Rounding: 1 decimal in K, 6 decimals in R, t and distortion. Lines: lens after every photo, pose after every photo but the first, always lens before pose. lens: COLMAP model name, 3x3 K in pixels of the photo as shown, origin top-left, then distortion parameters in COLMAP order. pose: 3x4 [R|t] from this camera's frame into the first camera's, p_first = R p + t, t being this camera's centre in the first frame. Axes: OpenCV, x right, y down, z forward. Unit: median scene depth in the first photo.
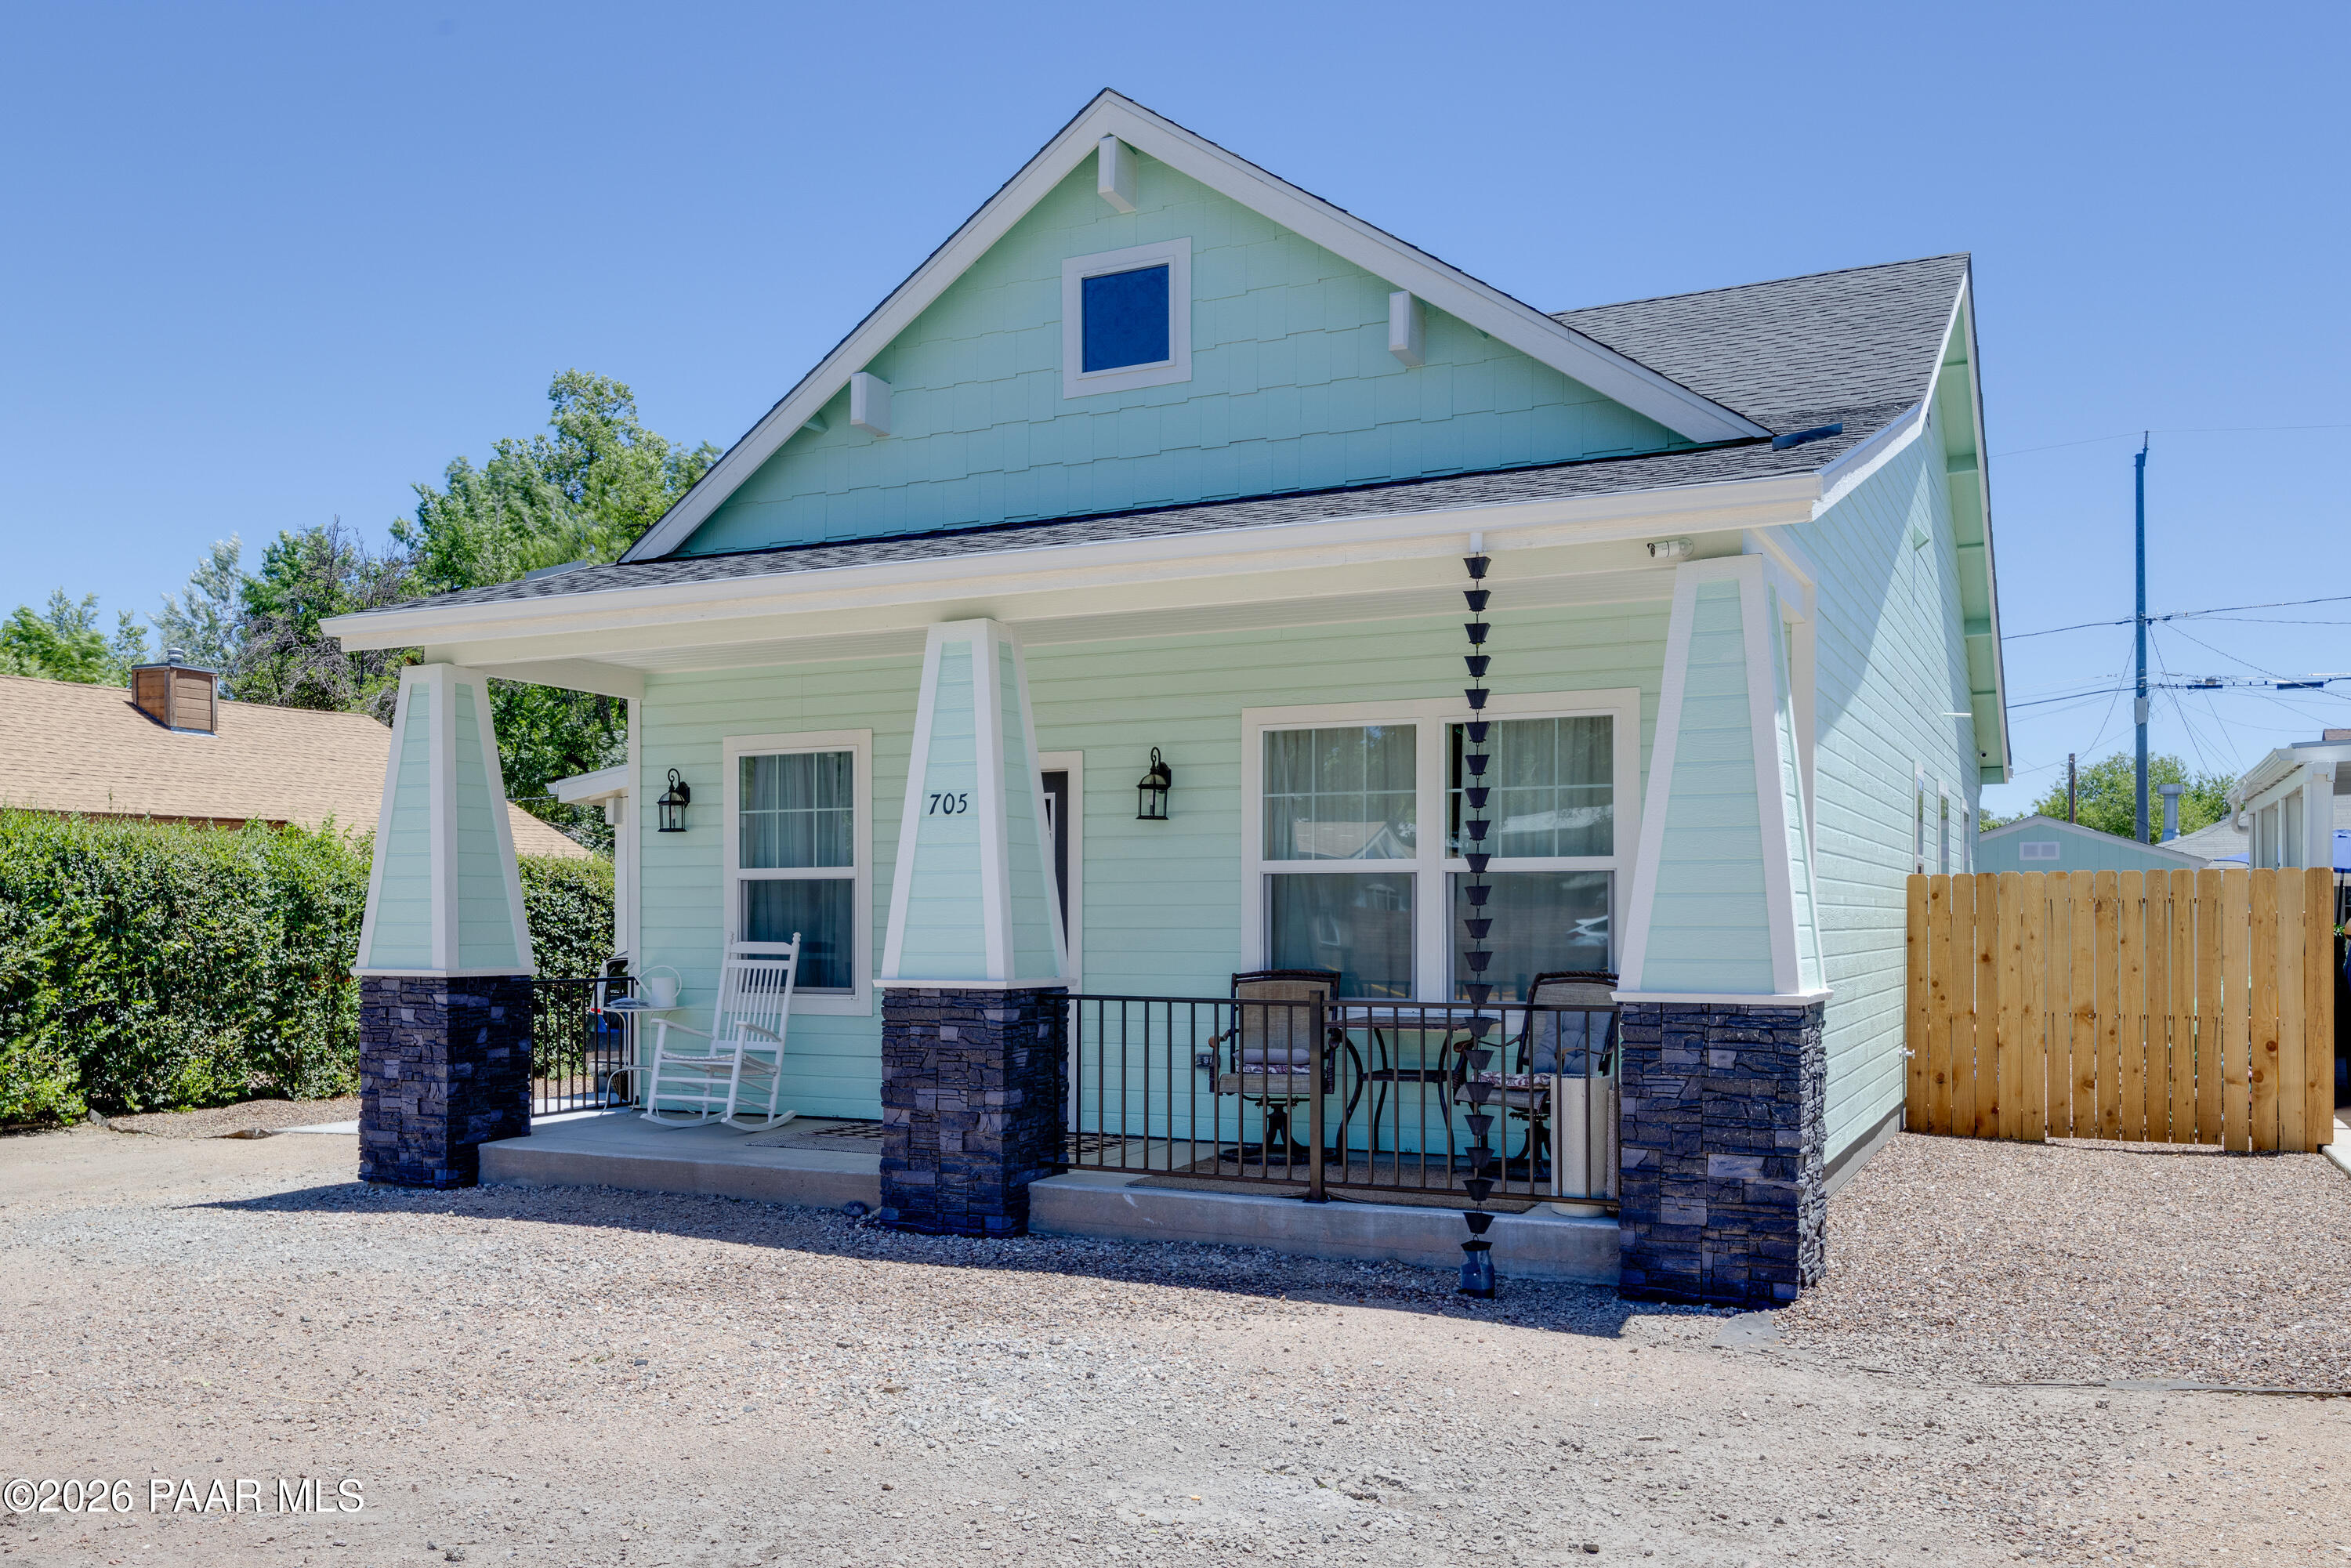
lens RADIAL K [[1035.9, 0, 1276.1], [0, 1035.9, 766.8], [0, 0, 1]] dist [-0.001659, -0.000226]
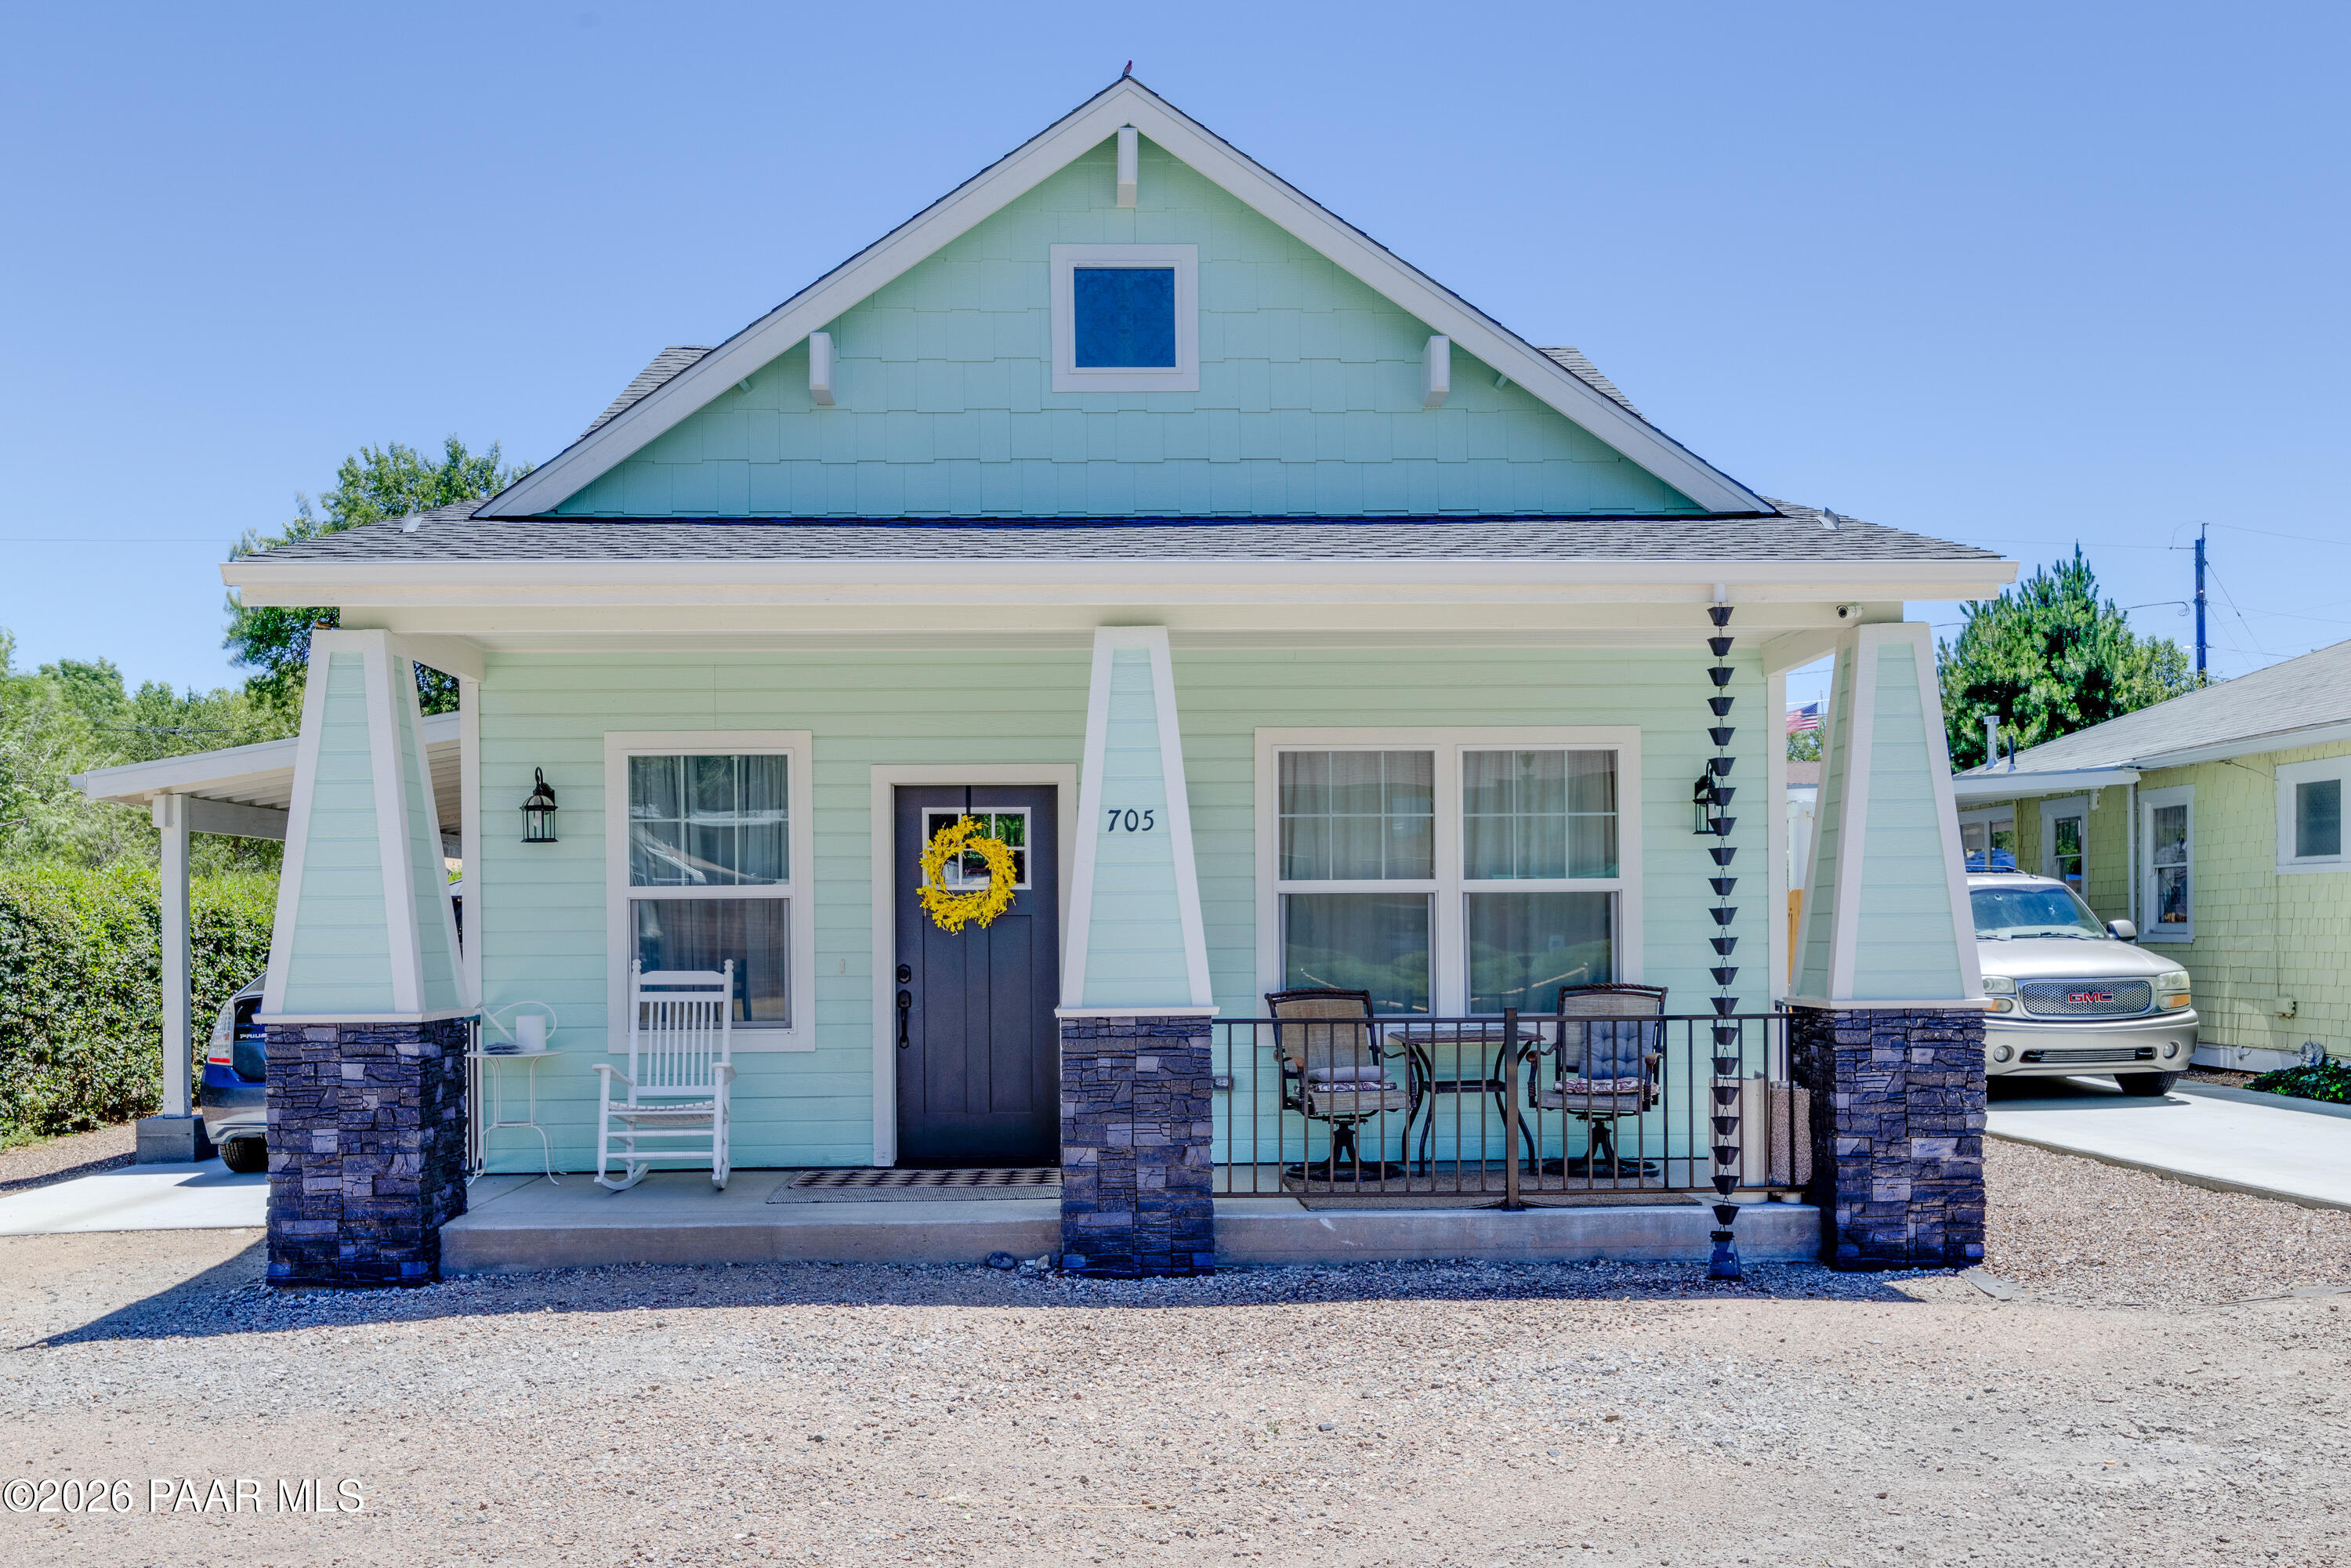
lens RADIAL K [[1047.0, 0, 1175.5], [0, 1047.0, 784.0], [0, 0, 1]] dist [-0.000959, -0.000227]
pose [[0.963257, 0.029230, 0.266988, -0.508555], [-0.029659, 0.999557, -0.002426, 0.003364], [-0.266940, -0.005582, 0.963697, 0.067792]]
